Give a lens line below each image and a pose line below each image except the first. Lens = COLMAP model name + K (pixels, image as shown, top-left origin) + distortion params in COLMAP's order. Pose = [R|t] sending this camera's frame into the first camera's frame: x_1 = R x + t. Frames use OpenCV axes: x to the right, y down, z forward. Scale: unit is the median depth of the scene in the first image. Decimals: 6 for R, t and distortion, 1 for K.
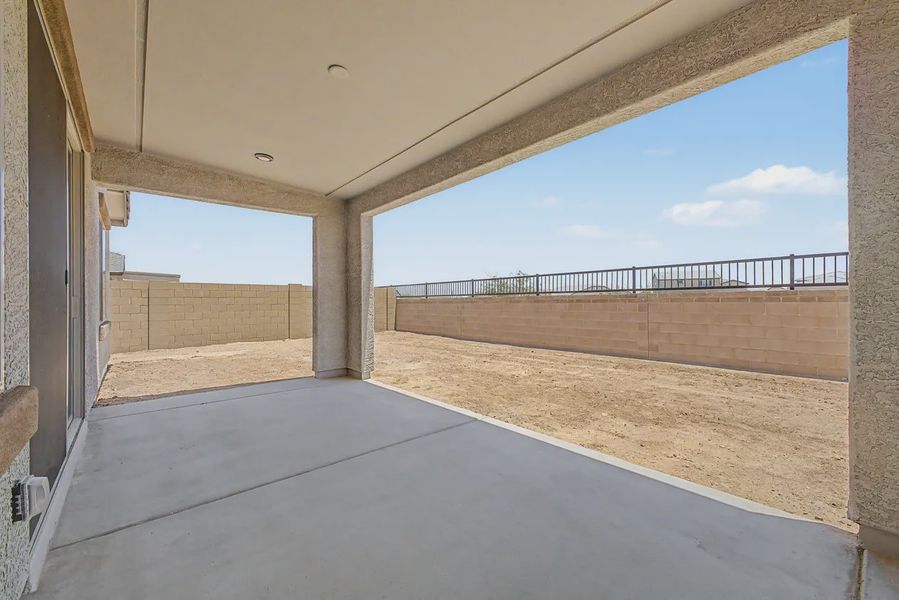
lens RADIAL K [[352.5, 0, 449.5], [0, 352.5, 300.0], [0, 0, 1]] dist [-0.000021, 0.000006]
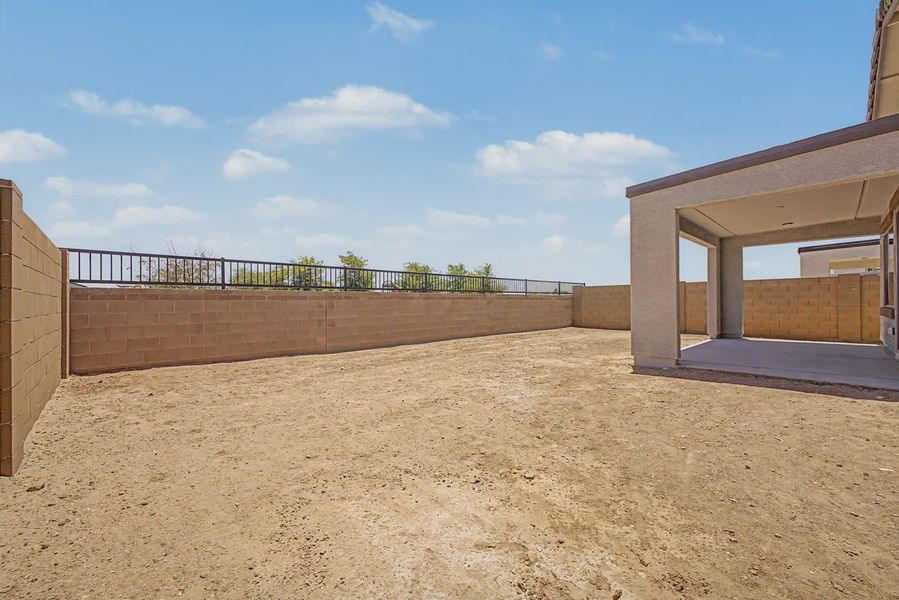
lens RADIAL K [[363.7, 0, 474.1], [0, 363.7, 299.4], [0, 0, 1]] dist [0.000074, 0.000009]
pose [[-0.059797, 0.004667, 0.998200, -0.398824], [-0.009651, 0.999940, -0.005253, 0.005705], [-0.998164, -0.009948, -0.059749, 0.442728]]
